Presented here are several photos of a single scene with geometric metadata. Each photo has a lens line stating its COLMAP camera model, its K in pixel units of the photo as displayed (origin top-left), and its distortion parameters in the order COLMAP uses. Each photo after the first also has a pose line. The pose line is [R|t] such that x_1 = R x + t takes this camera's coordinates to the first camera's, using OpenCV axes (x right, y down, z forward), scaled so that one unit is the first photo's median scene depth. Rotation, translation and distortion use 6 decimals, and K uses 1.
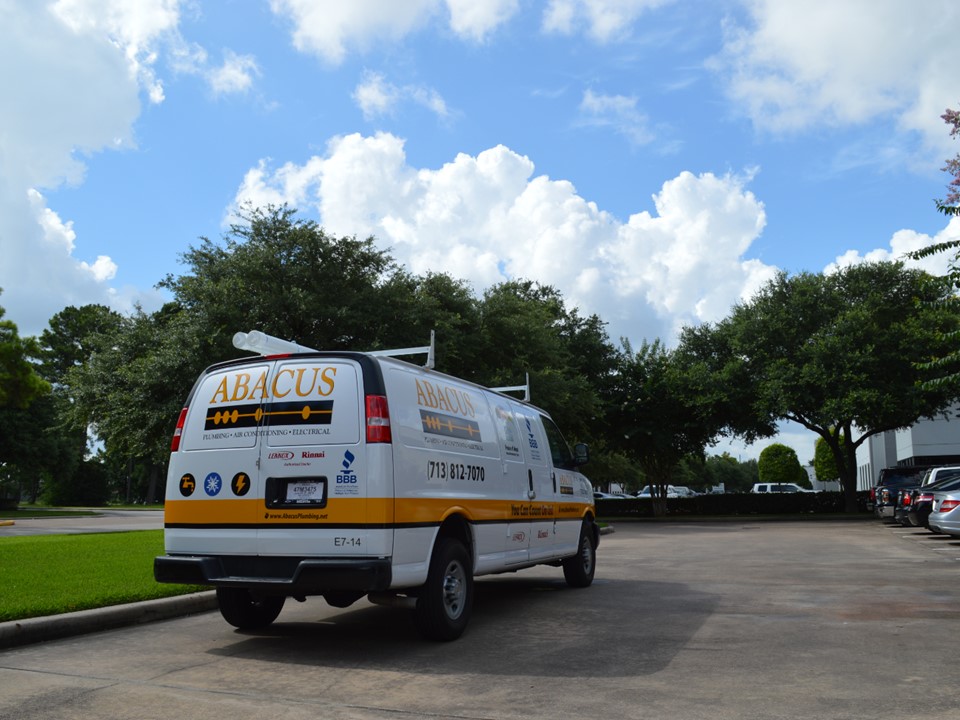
lens RADIAL K [[861.0, 0, 480.0], [0, 861.0, 360.0], [0, 0, 1]] dist [-0.094197, -0.002837]
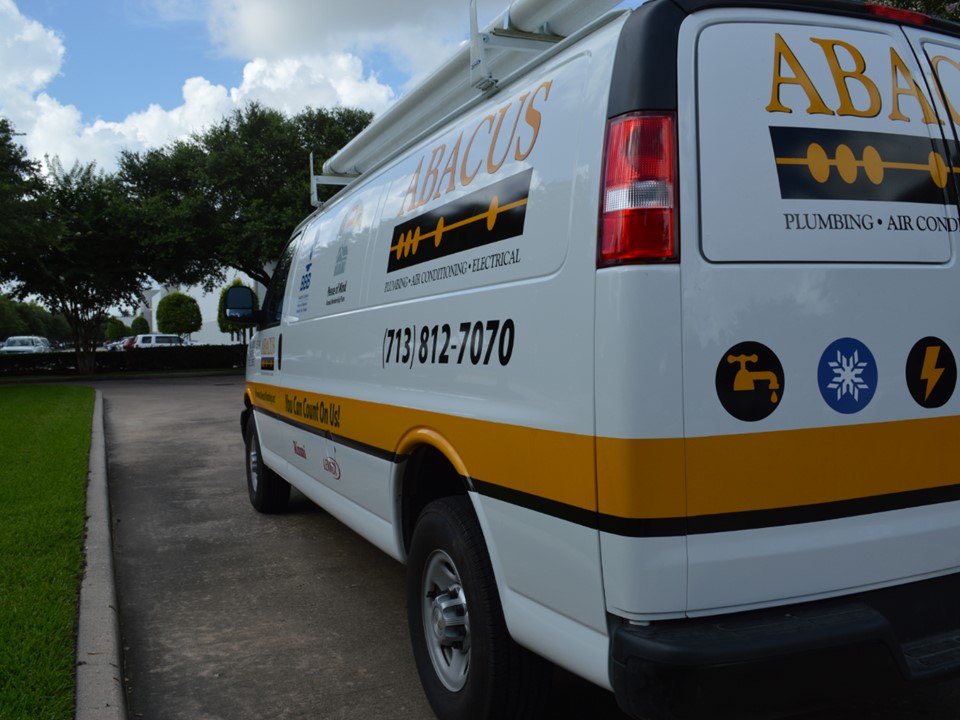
lens RADIAL K [[861.0, 0, 480.0], [0, 861.0, 360.0], [0, 0, 1]] dist [-0.094197, -0.002837]
pose [[0.708759, -0.026431, 0.704956, -0.128728], [-0.097575, 0.986020, 0.135070, 0.022935], [-0.698671, -0.164518, 0.696271, 0.180598]]
